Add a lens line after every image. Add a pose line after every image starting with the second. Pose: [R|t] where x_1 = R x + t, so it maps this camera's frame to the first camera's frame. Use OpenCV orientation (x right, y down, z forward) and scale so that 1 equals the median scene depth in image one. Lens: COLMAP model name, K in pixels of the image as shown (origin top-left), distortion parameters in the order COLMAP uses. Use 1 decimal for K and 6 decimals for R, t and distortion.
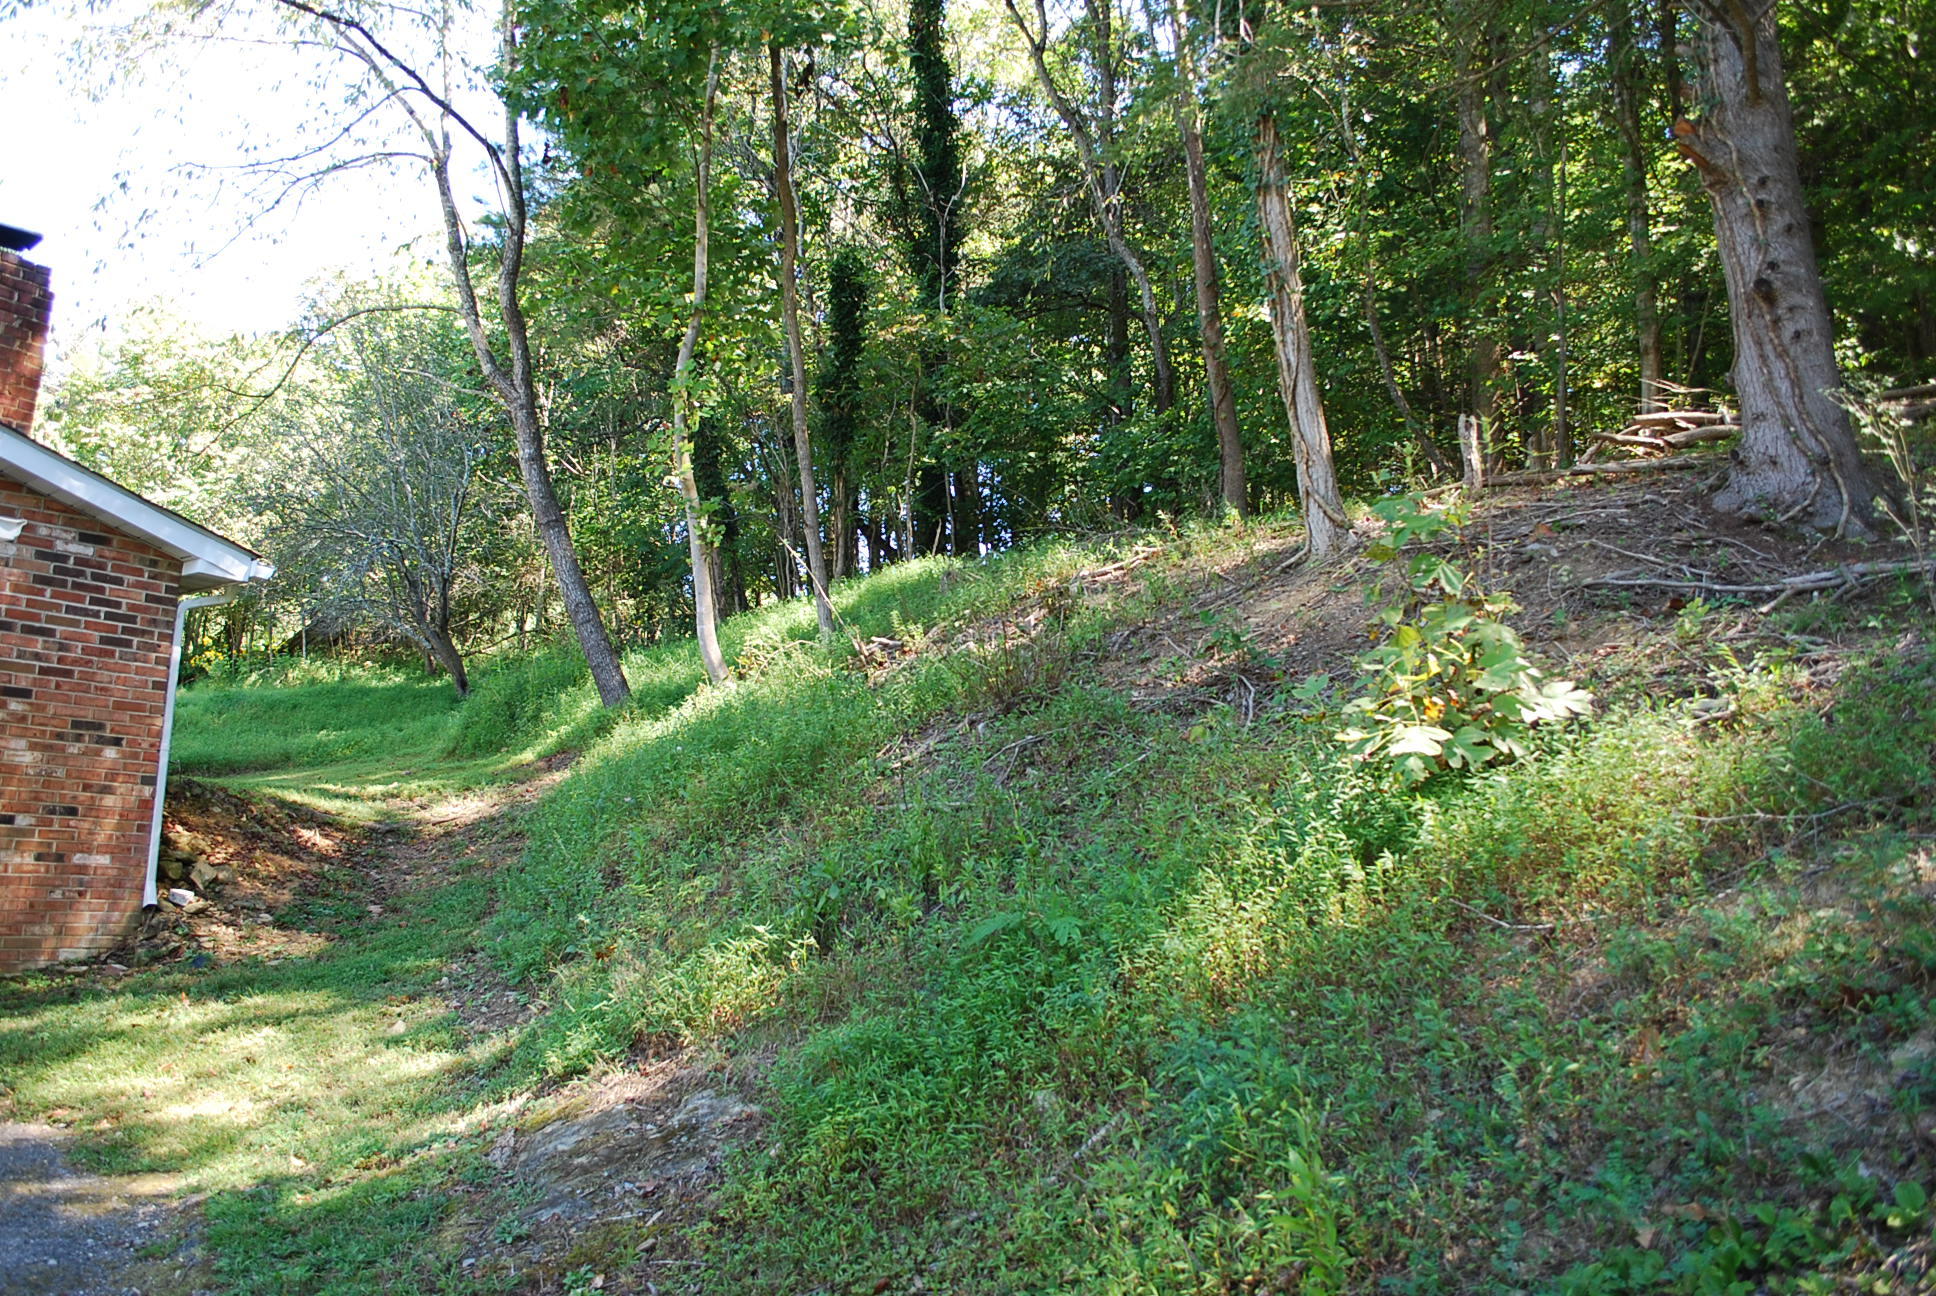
lens RADIAL K [[1515.4, 0, 968.0], [0, 1515.4, 648.0], [0, 0, 1]] dist [-0.053066, 0.000628]
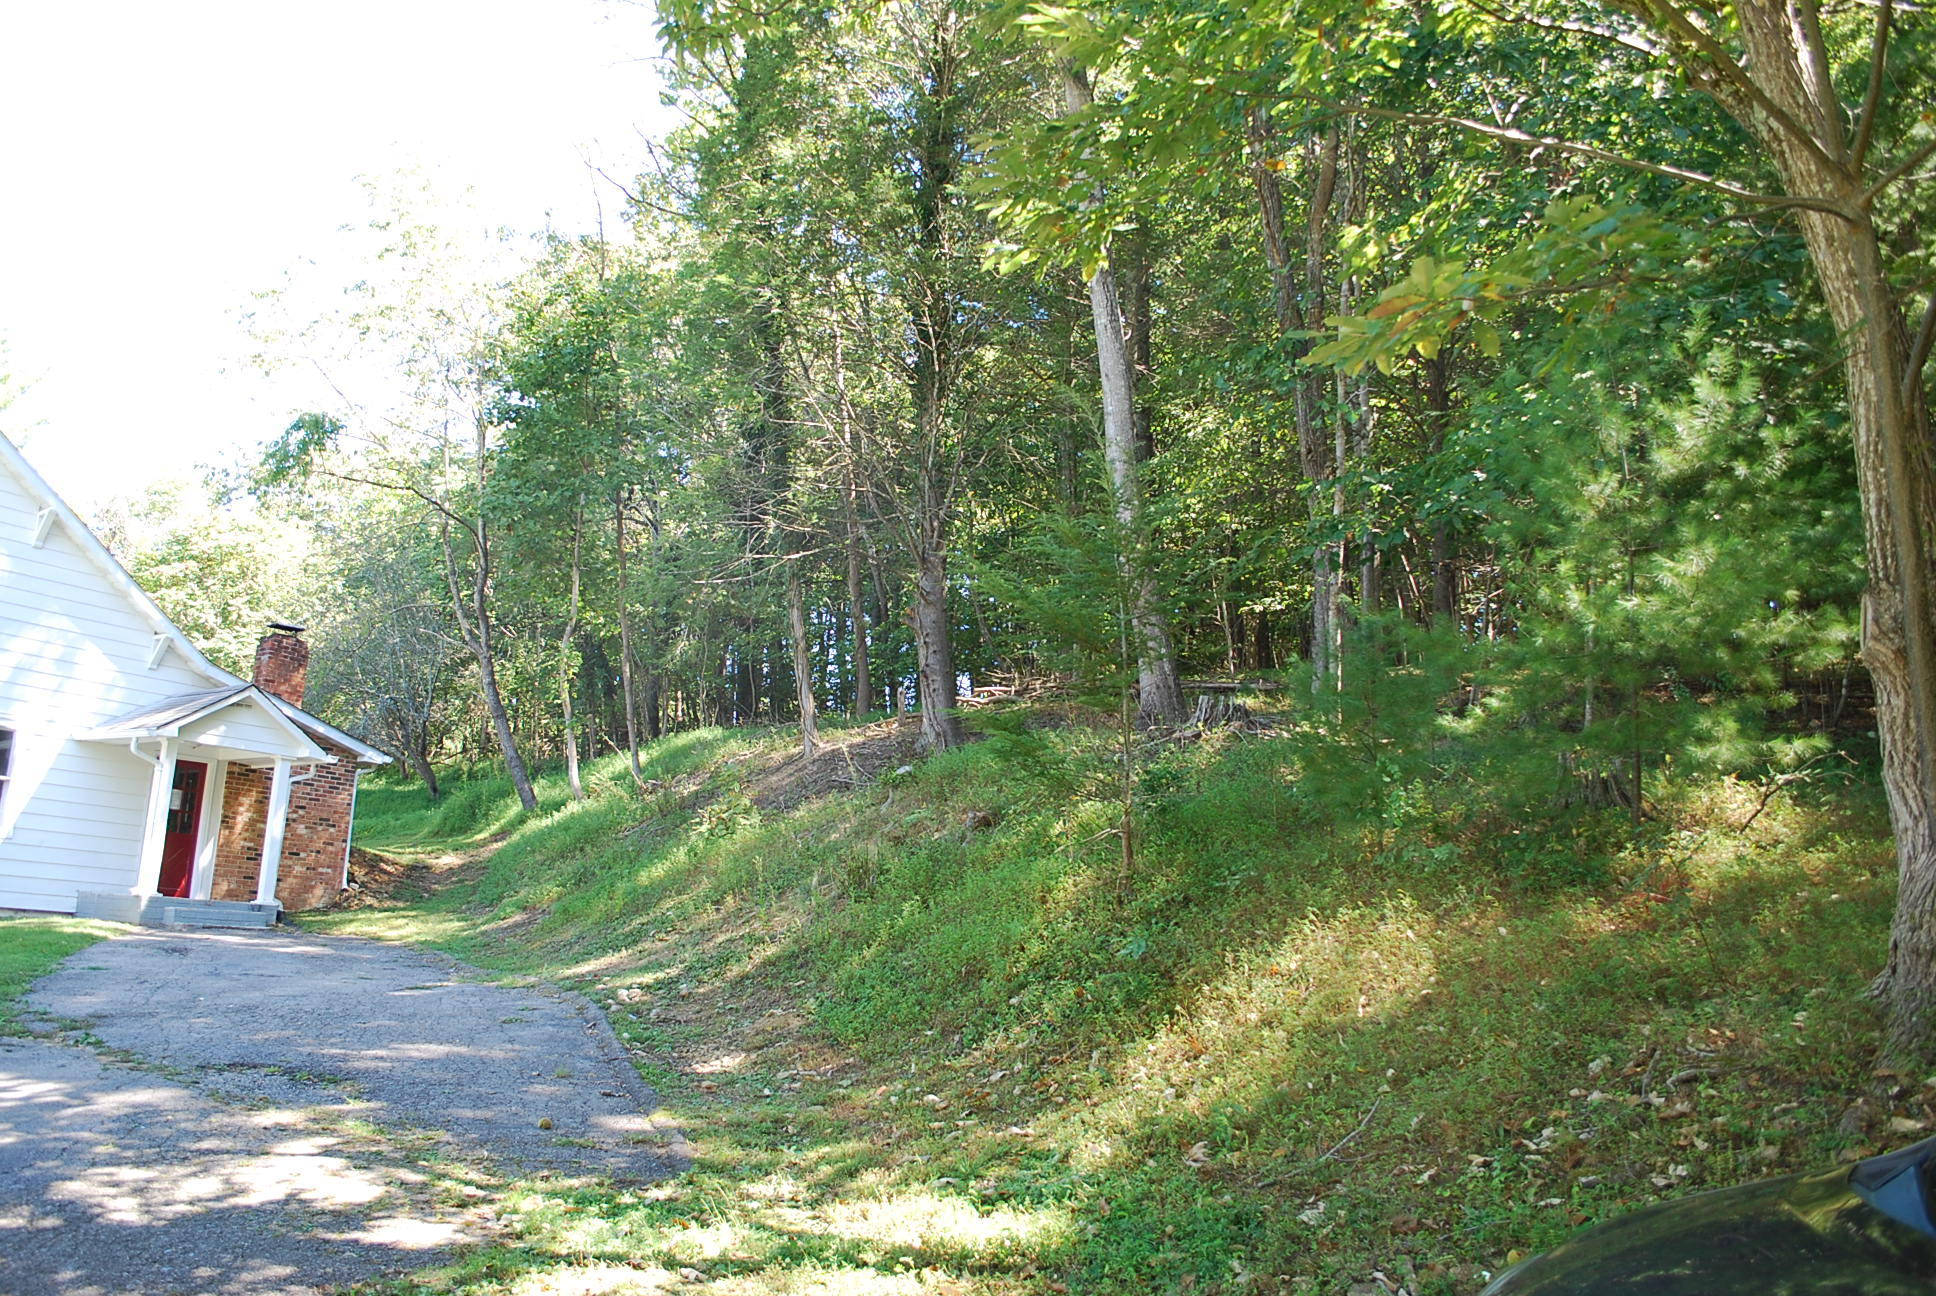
lens RADIAL K [[1515.4, 0, 968.0], [0, 1515.4, 648.0], [0, 0, 1]] dist [-0.053066, 0.000628]
pose [[0.999020, 0.012537, 0.042450, 0.262783], [-0.010021, 0.998209, -0.058972, -0.064319], [-0.043114, 0.058489, 0.997357, -1.039198]]
